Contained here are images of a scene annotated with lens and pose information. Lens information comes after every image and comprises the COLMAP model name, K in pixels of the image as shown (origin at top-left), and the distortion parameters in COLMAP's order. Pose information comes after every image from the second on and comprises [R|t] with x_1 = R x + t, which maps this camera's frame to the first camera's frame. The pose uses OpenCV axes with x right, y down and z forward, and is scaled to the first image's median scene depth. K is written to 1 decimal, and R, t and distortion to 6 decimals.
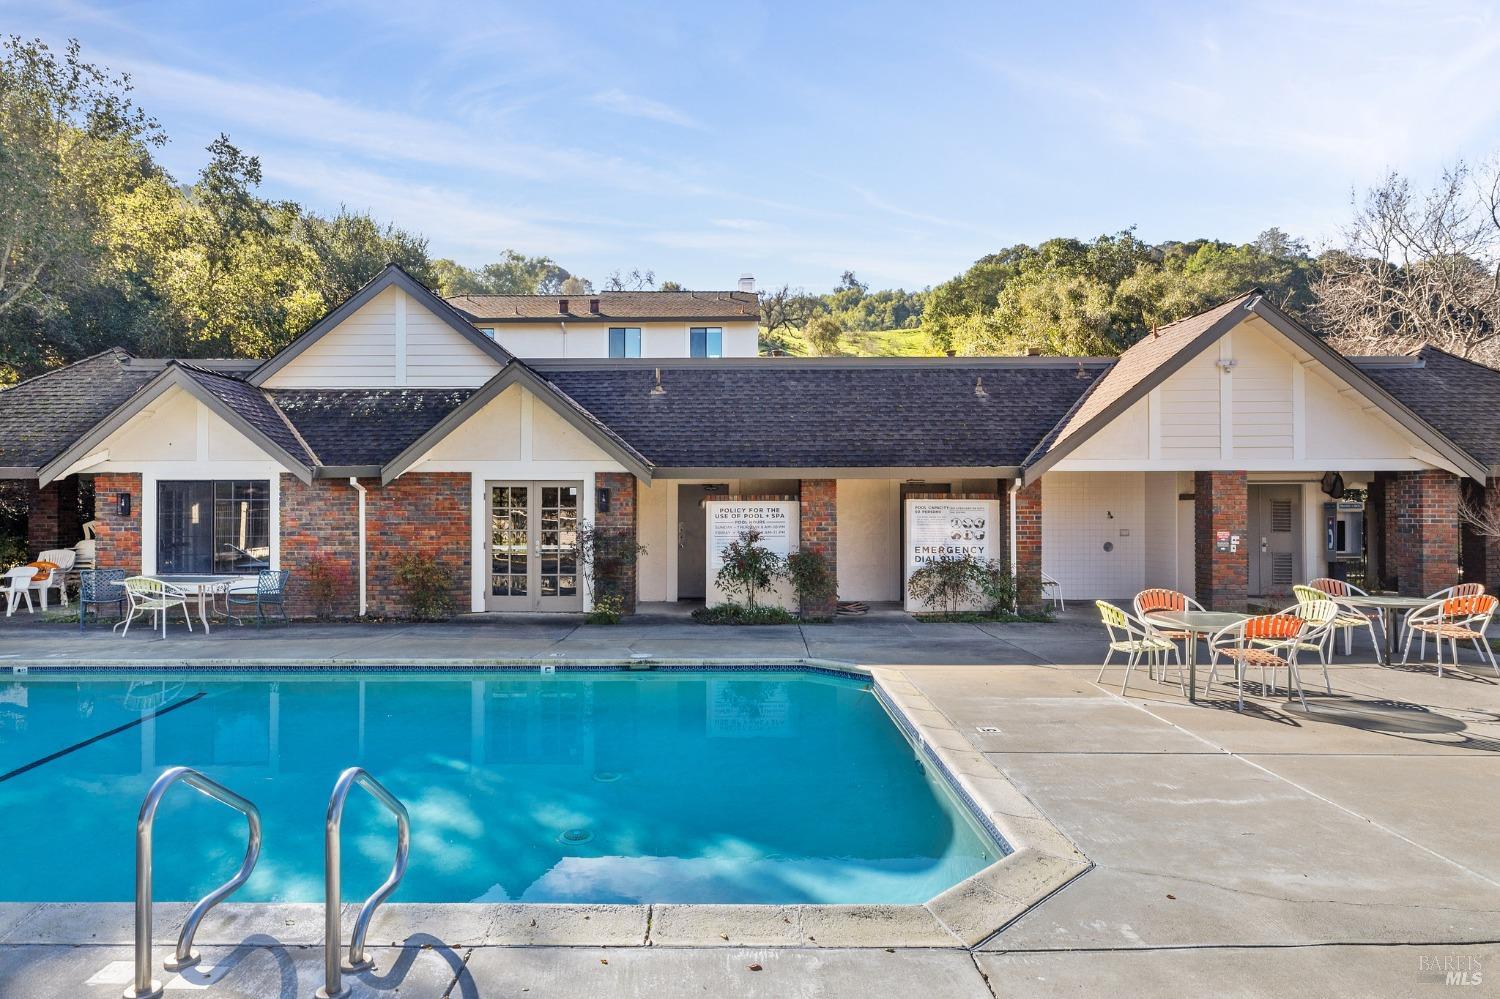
lens RADIAL K [[907.0, 0, 750.0], [0, 907.0, 499.5], [0, 0, 1]] dist [-0.004160, -0.001031]
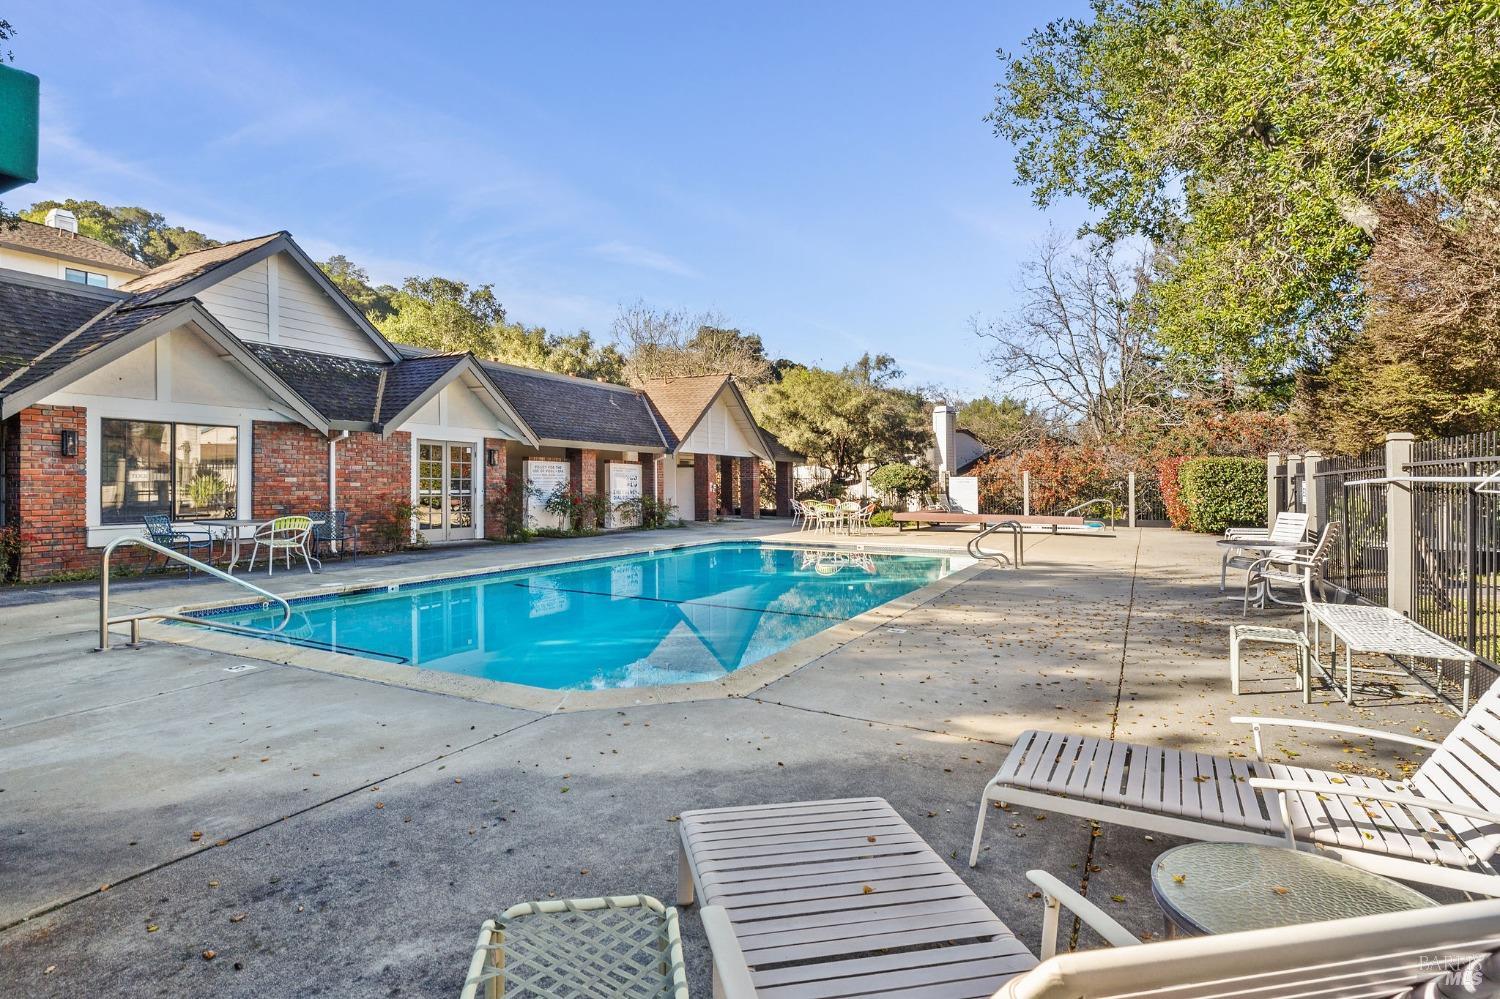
lens RADIAL K [[773.1, 0, 750.0], [0, 773.1, 499.5], [0, 0, 1]] dist [0.001055, 0.000282]
pose [[0.445551, -0.014273, 0.895143, -1.066618], [-0.029411, 0.999100, 0.030570, 0.016829], [-0.894773, -0.039948, 0.444730, 0.087563]]
